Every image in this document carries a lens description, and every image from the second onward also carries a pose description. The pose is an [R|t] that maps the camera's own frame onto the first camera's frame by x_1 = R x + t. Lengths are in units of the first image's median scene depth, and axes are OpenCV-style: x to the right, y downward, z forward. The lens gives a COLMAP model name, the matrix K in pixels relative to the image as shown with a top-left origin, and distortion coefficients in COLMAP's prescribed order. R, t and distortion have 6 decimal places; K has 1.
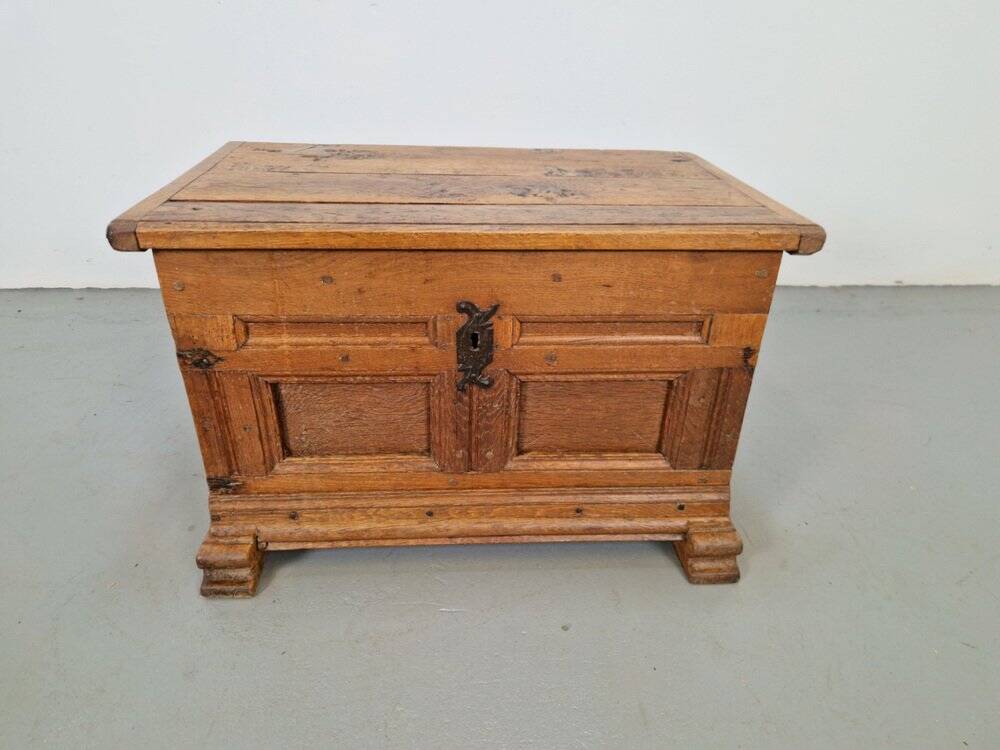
lens RADIAL K [[684.7, 0, 487.3], [0, 684.7, 376.7], [0, 0, 1]] dist [0.068143, -0.083614]
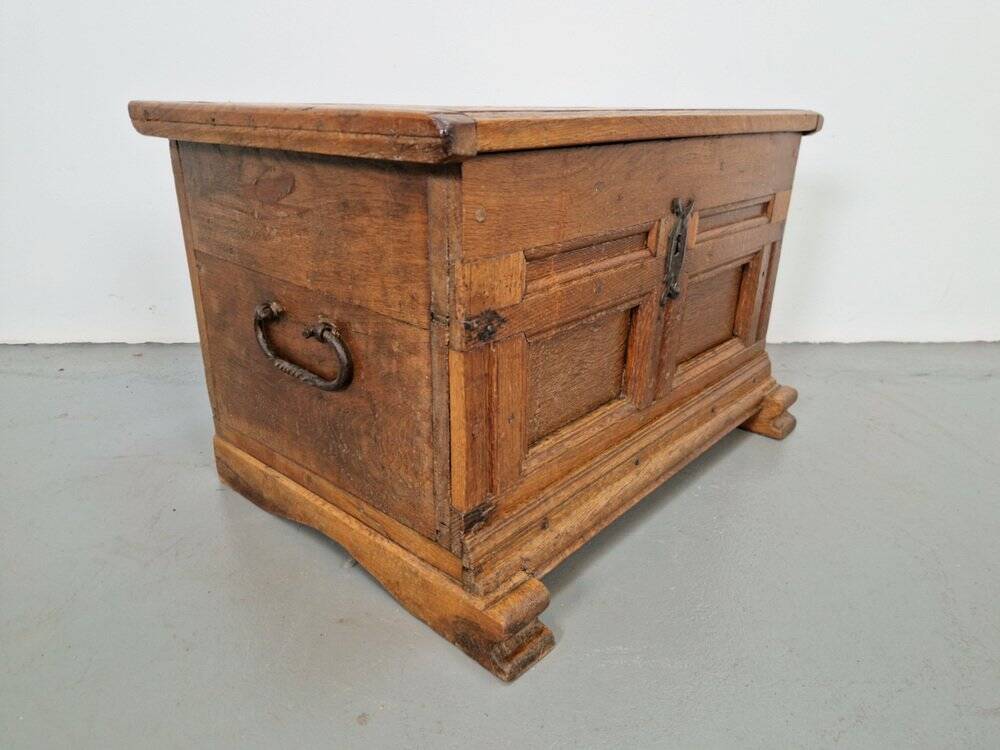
lens RADIAL K [[670.4, 0, 490.9], [0, 670.4, 380.9], [0, 0, 1]] dist [0.065986, -0.060488]
pose [[0.707841, -0.281424, 0.647890, -0.792821], [0.341839, 0.939127, 0.034458, 0.004445], [-0.618148, 0.197083, 0.760954, 0.443934]]
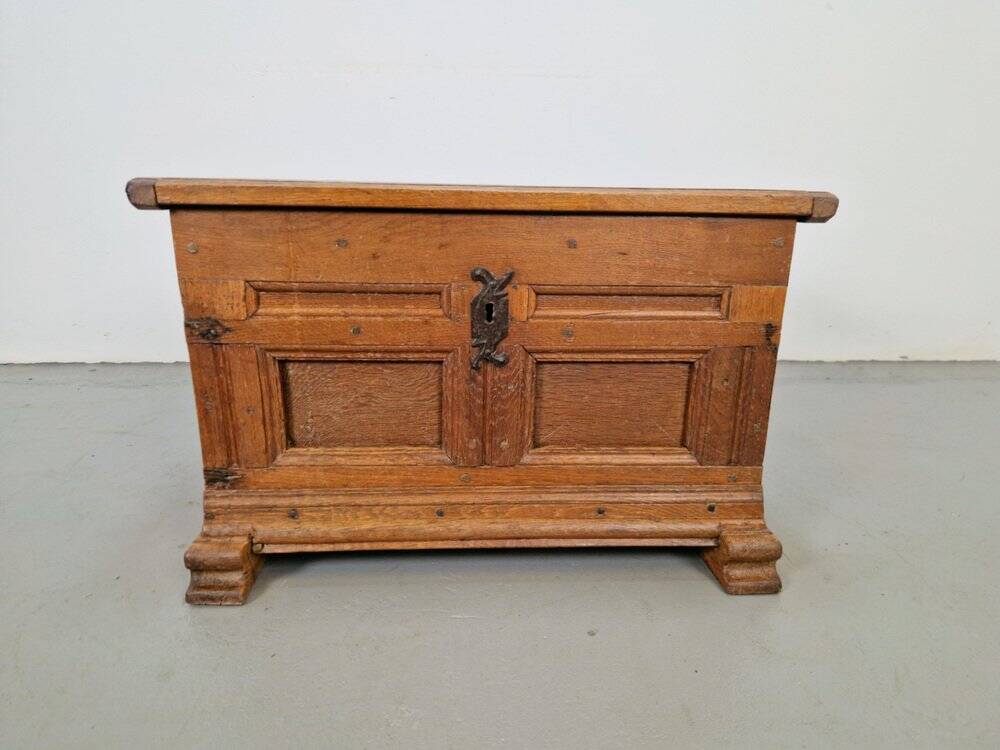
lens RADIAL K [[670.4, 0, 489.6], [0, 670.4, 378.2], [0, 0, 1]] dist [0.065986, -0.060488]
pose [[0.999986, -0.003235, -0.004162, -0.013185], [0.002272, 0.976962, -0.213399, 0.224433], [0.004756, 0.213387, 0.976956, 0.076506]]
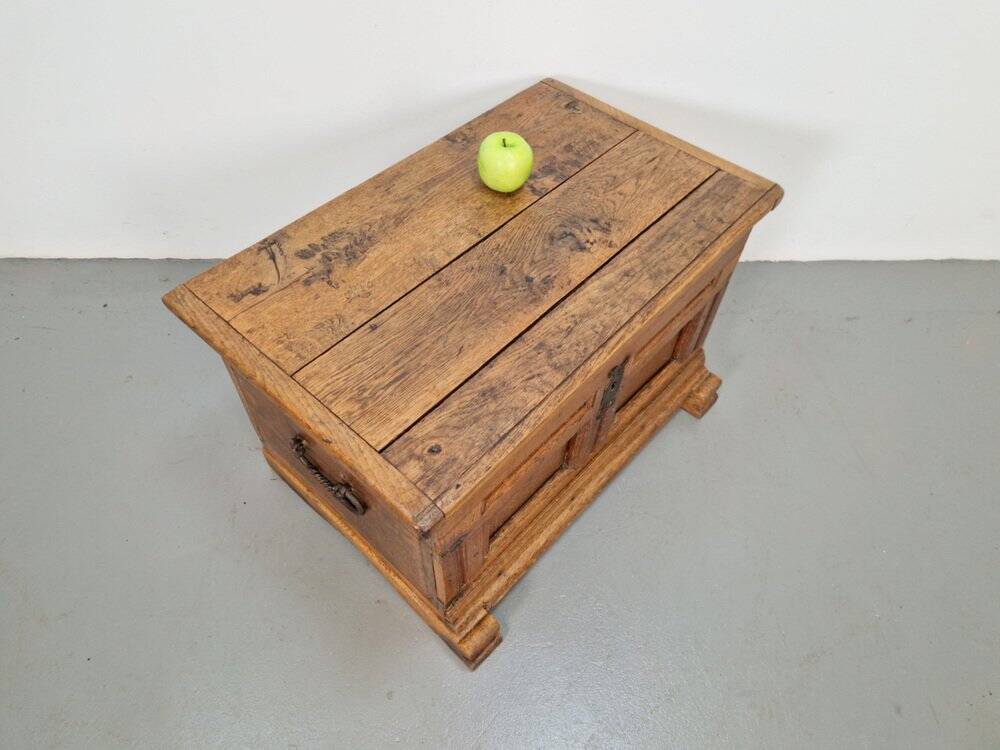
lens RADIAL K [[670.4, 0, 487.1], [0, 670.4, 380.4], [0, 0, 1]] dist [0.065986, -0.060488]
pose [[0.720211, -0.557357, 0.413098, -0.609057], [0.330055, 0.799022, 0.502620, -0.670746], [-0.610213, -0.225648, 0.759423, 0.217260]]
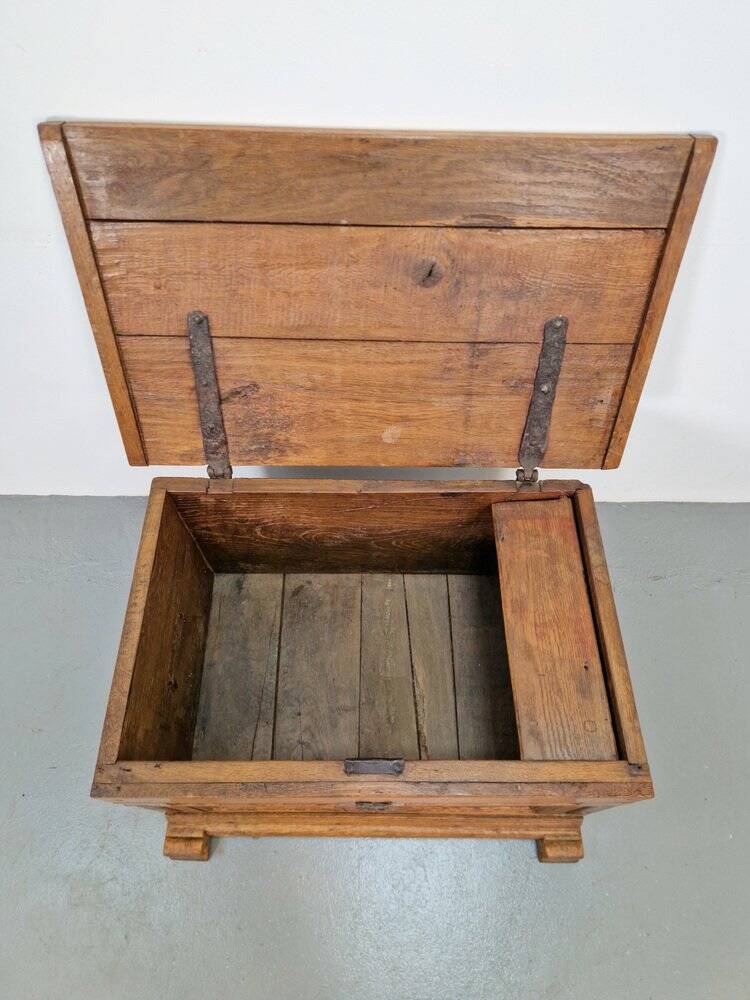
lens RADIAL K [[670.4, 0, 371.5], [0, 670.4, 488.6], [0, 0, 1]] dist [0.065986, -0.060488]
pose [[0.998081, 0.040124, -0.047163, 0.012487], [-0.008792, 0.845774, 0.533469, -1.027372], [0.061294, -0.532031, 0.844504, 0.290201]]
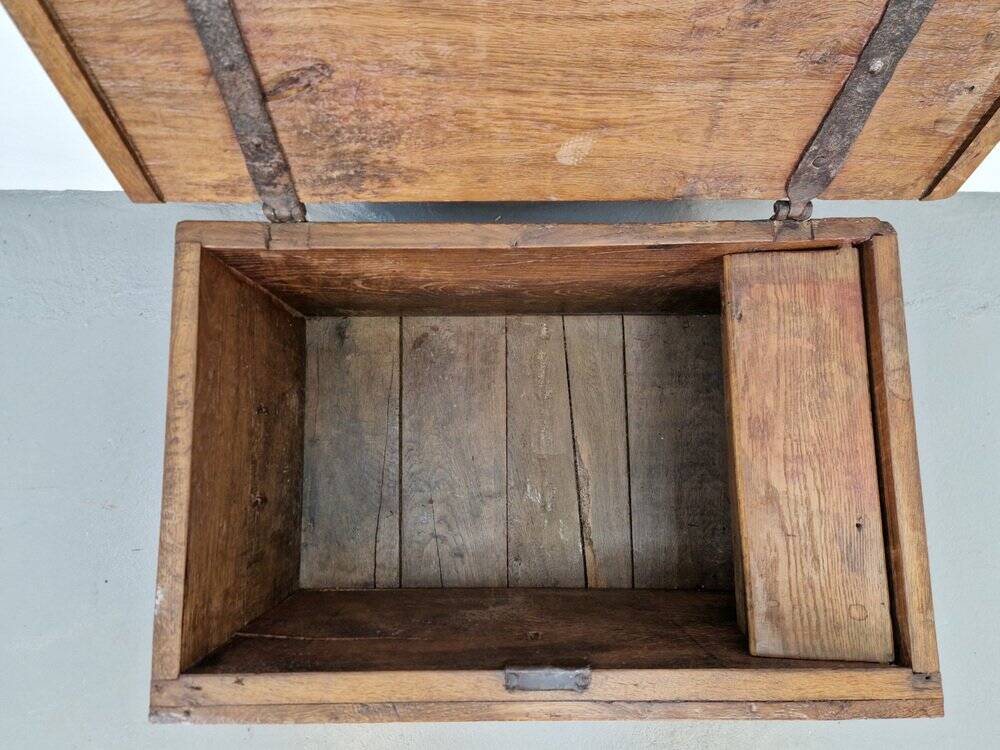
lens RADIAL K [[670.4, 0, 487.1], [0, 670.4, 375.1], [0, 0, 1]] dist [0.065986, -0.060488]
pose [[0.998472, 0.044664, -0.032540, -0.065100], [0.000940, 0.575043, 0.818123, -0.907341], [0.055253, -0.816903, 0.574122, 0.750615]]
